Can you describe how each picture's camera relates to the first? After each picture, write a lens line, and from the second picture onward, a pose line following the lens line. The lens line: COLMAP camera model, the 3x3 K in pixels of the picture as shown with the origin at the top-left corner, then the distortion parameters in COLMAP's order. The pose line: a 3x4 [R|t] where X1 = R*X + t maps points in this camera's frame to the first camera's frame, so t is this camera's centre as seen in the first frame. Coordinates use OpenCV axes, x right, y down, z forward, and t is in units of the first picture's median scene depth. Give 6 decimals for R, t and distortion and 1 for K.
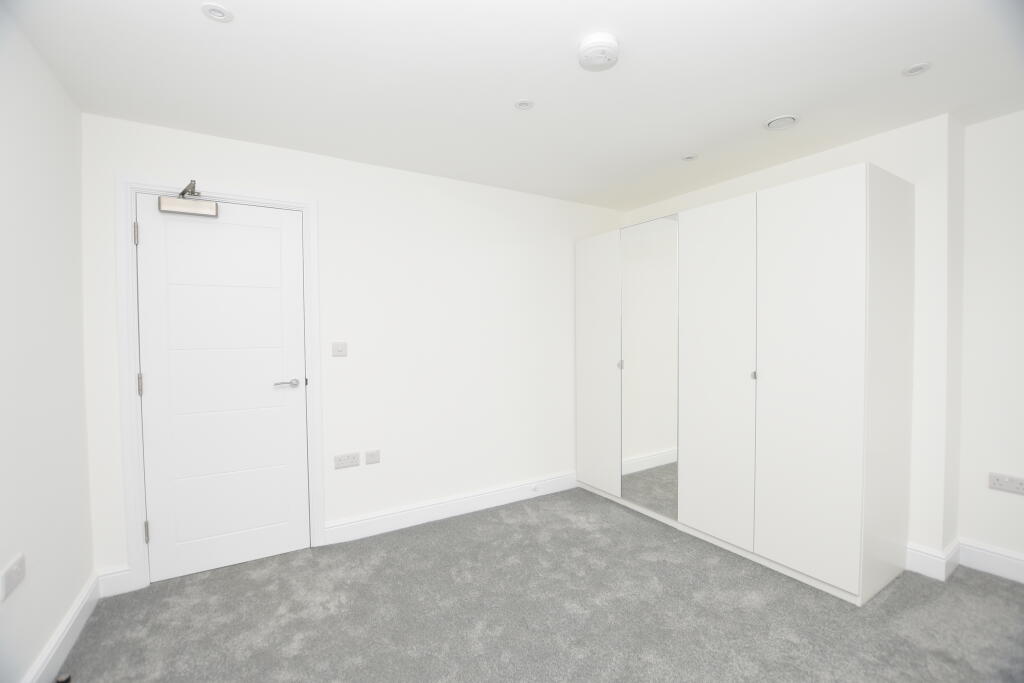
lens RADIAL K [[455.5, 0, 512.0], [0, 455.5, 341.5], [0, 0, 1]] dist [-0.000879, -0.000111]
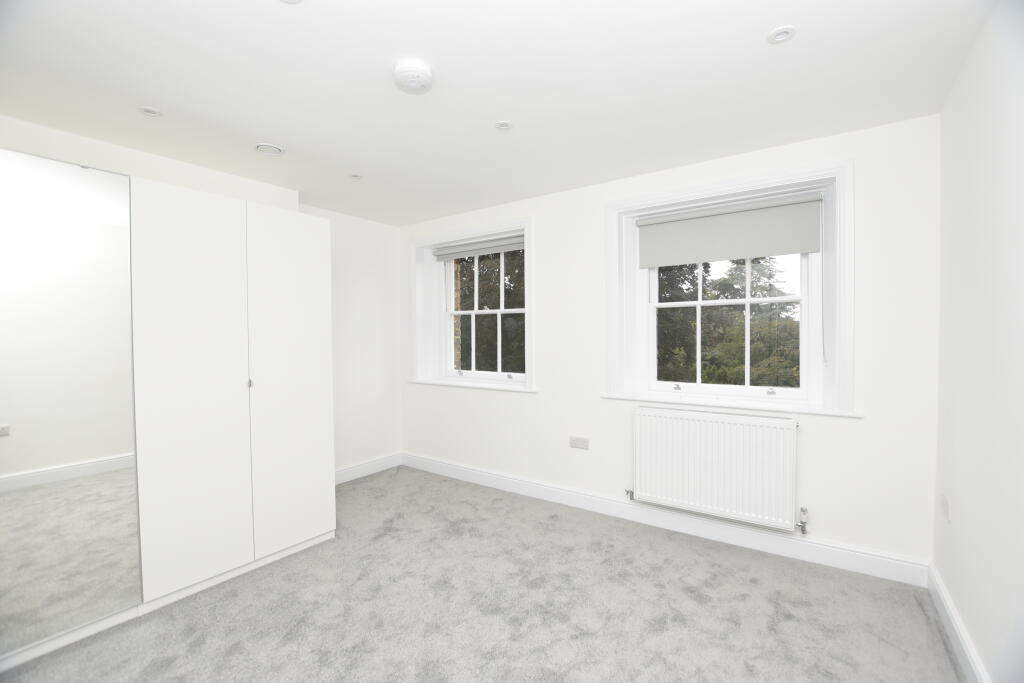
lens RADIAL K [[455.5, 0, 512.0], [0, 455.5, 341.5], [0, 0, 1]] dist [-0.000879, -0.000111]
pose [[-0.383513, -0.002667, 0.923532, -0.716156], [0.025649, 0.999579, 0.013538, -0.017642], [-0.923179, 0.028880, -0.383283, 1.004094]]
